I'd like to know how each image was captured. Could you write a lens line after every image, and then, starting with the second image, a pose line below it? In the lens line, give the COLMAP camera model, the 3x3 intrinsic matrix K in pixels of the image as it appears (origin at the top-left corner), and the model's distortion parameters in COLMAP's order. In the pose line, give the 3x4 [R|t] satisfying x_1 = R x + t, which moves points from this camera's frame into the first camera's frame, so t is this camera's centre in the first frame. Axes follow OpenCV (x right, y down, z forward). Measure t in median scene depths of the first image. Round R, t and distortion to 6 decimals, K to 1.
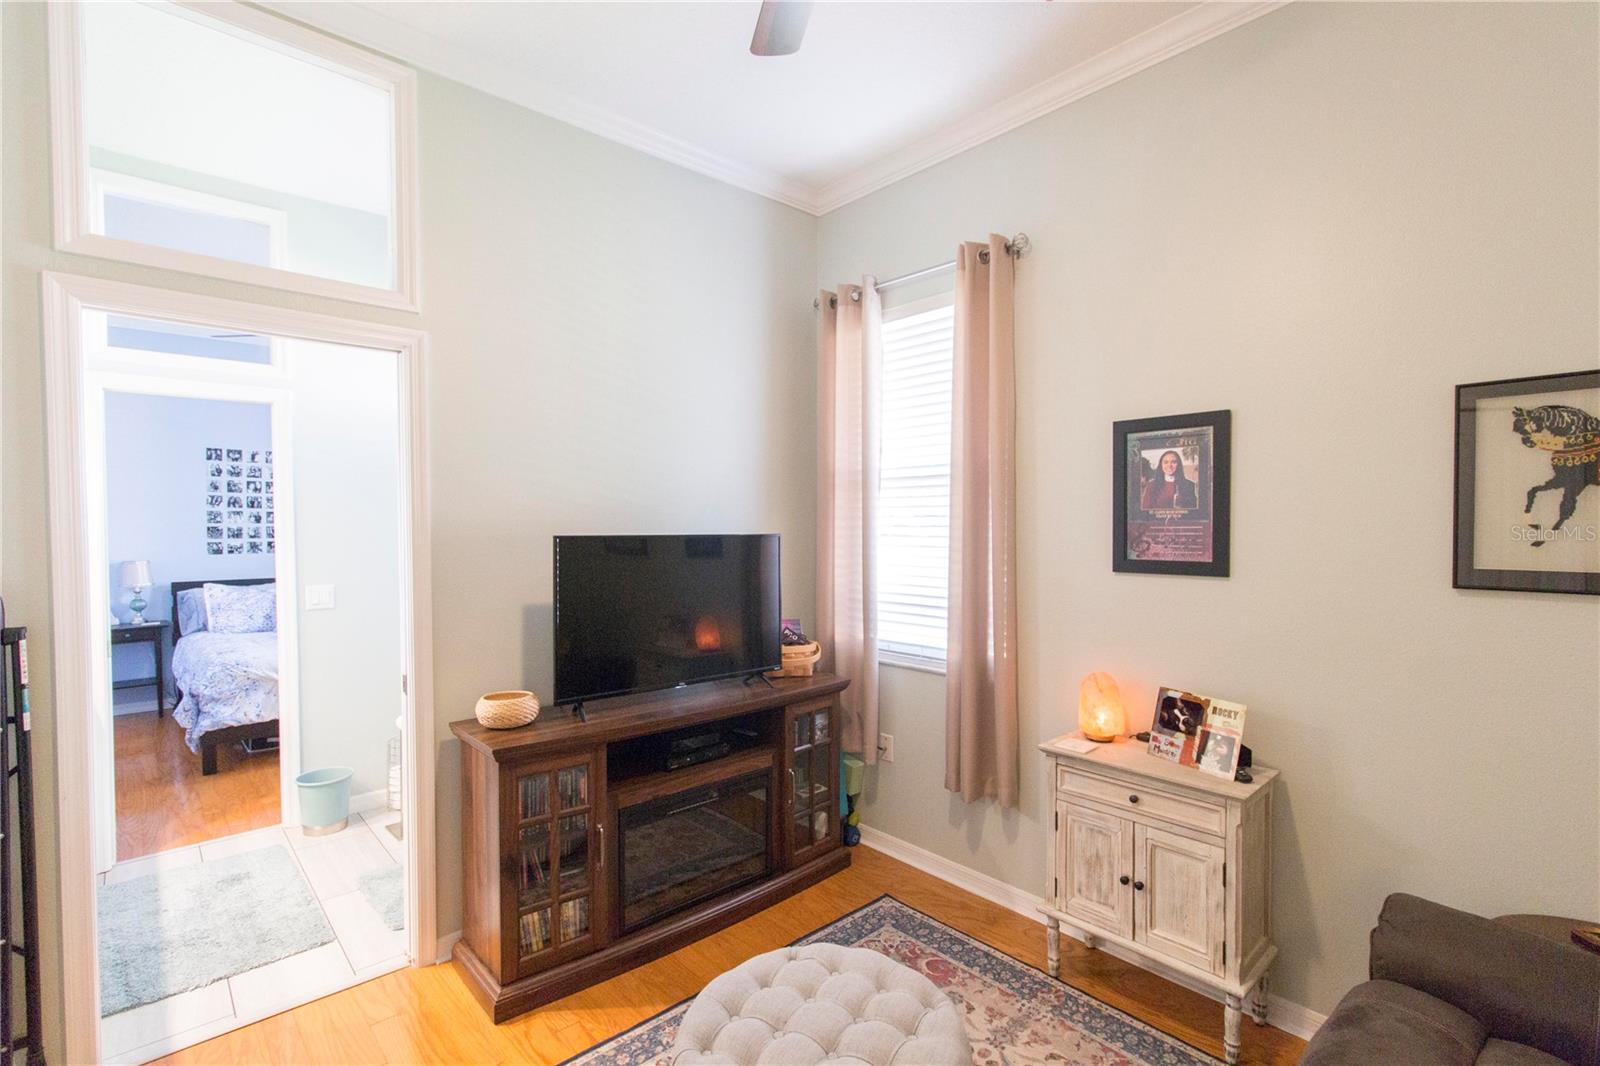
lens RADIAL K [[733.6, 0, 806.4], [0, 733.6, 535.4], [0, 0, 1]] dist [0.003432, -0.000349]
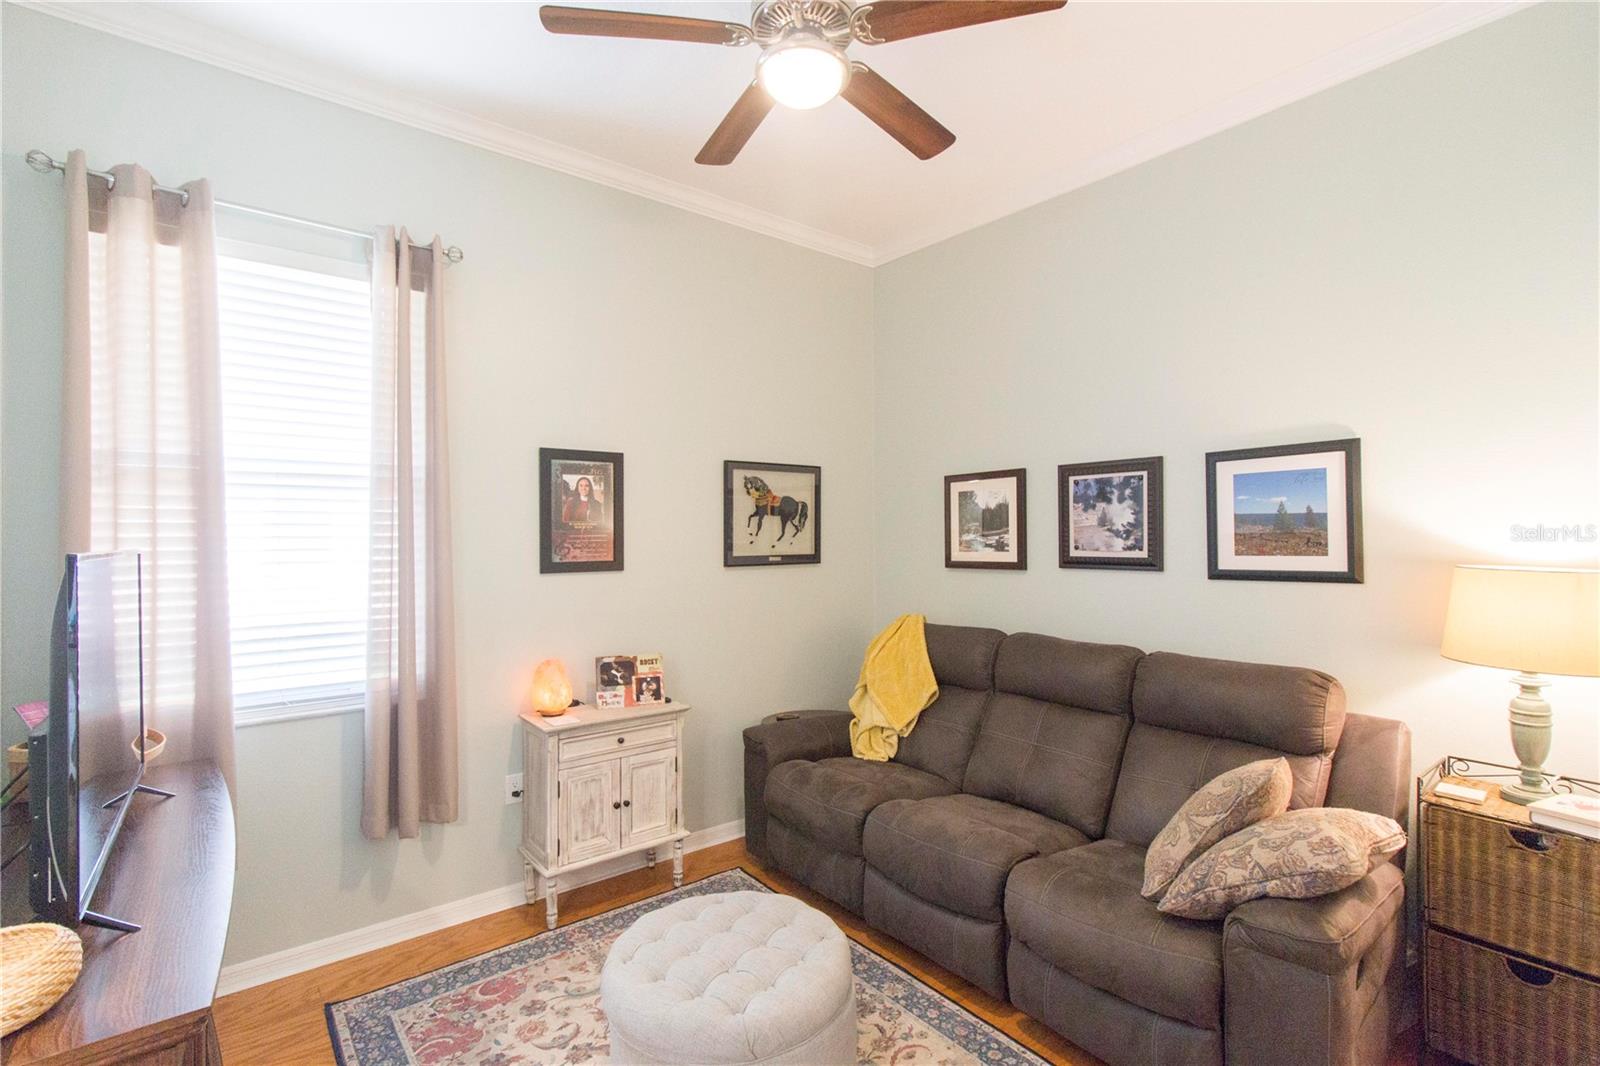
lens RADIAL K [[733.6, 0, 796.0], [0, 733.6, 532.5], [0, 0, 1]] dist [0.003432, -0.000349]
pose [[0.080904, 0.003108, 0.996717, -0.811704], [0.018686, 0.999815, -0.004634, -0.004011], [-0.996547, 0.018999, 0.080831, 0.545888]]
